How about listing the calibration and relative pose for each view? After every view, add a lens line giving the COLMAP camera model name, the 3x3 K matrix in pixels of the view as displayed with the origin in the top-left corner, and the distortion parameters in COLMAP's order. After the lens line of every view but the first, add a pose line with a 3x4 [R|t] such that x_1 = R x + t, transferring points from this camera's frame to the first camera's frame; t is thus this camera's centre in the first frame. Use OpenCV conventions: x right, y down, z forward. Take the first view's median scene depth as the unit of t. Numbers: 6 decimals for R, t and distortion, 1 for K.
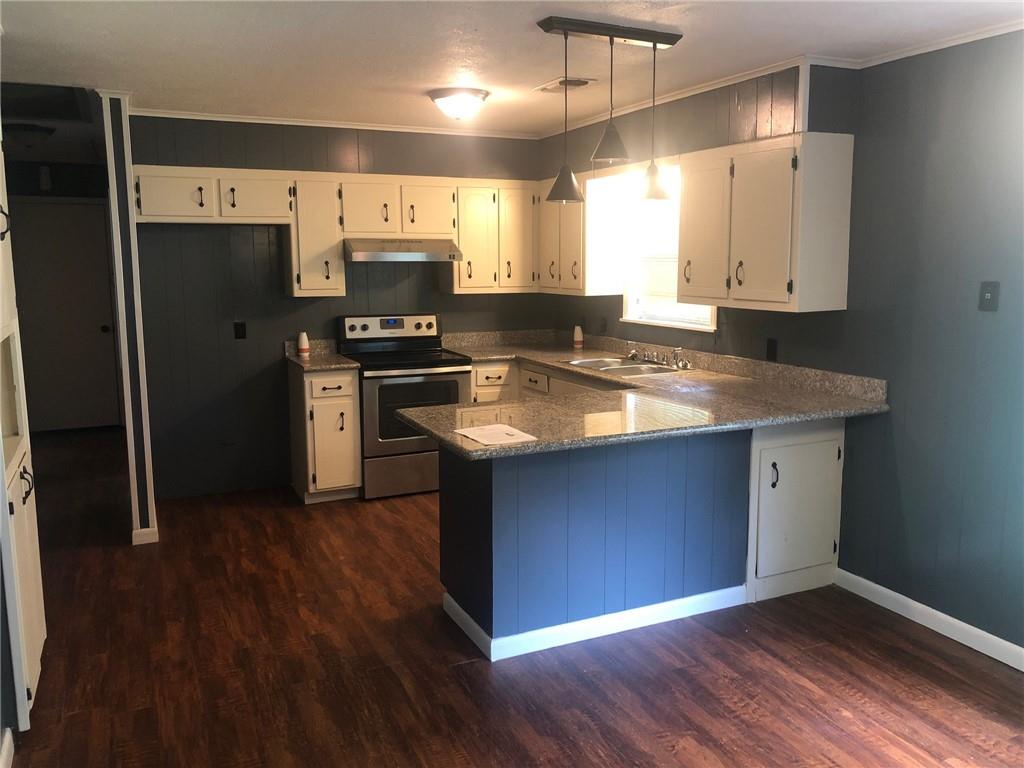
lens RADIAL K [[831.4, 0, 510.4], [0, 831.4, 377.1], [0, 0, 1]] dist [0.002563, 0.001939]
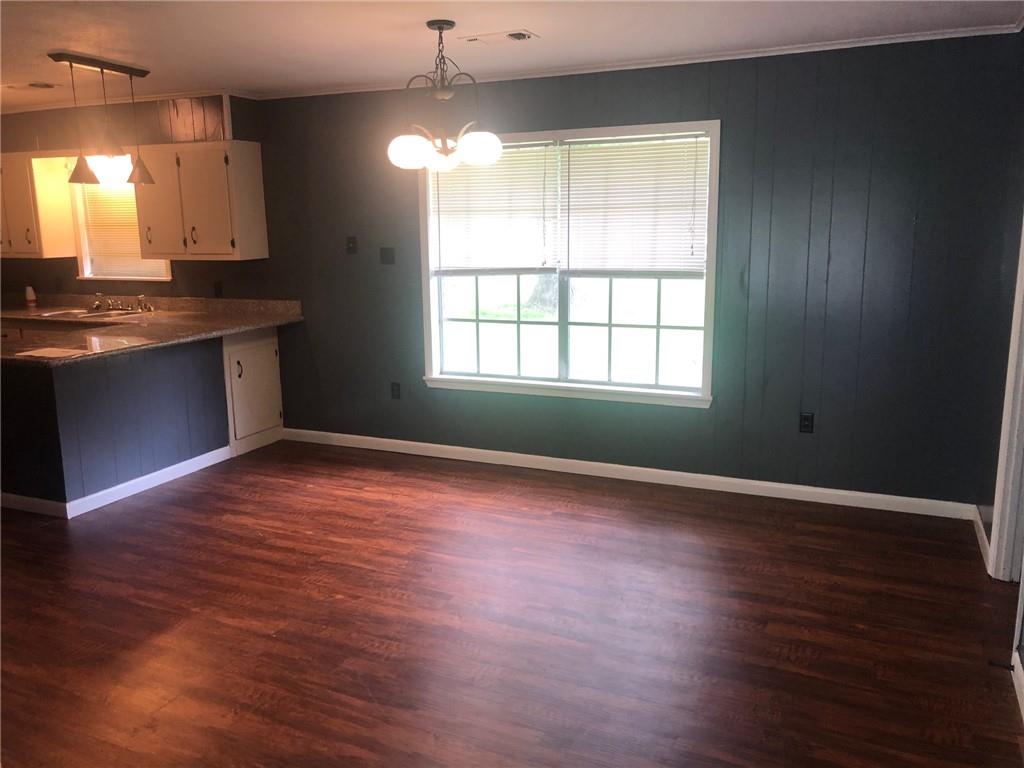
lens RADIAL K [[831.4, 0, 510.4], [0, 831.4, 377.1], [0, 0, 1]] dist [0.002563, 0.001939]
pose [[0.744519, -0.125356, 0.655727, -0.301066], [0.102684, 0.992027, 0.073059, 0.071343], [-0.659657, 0.012939, 0.751455, -0.445754]]
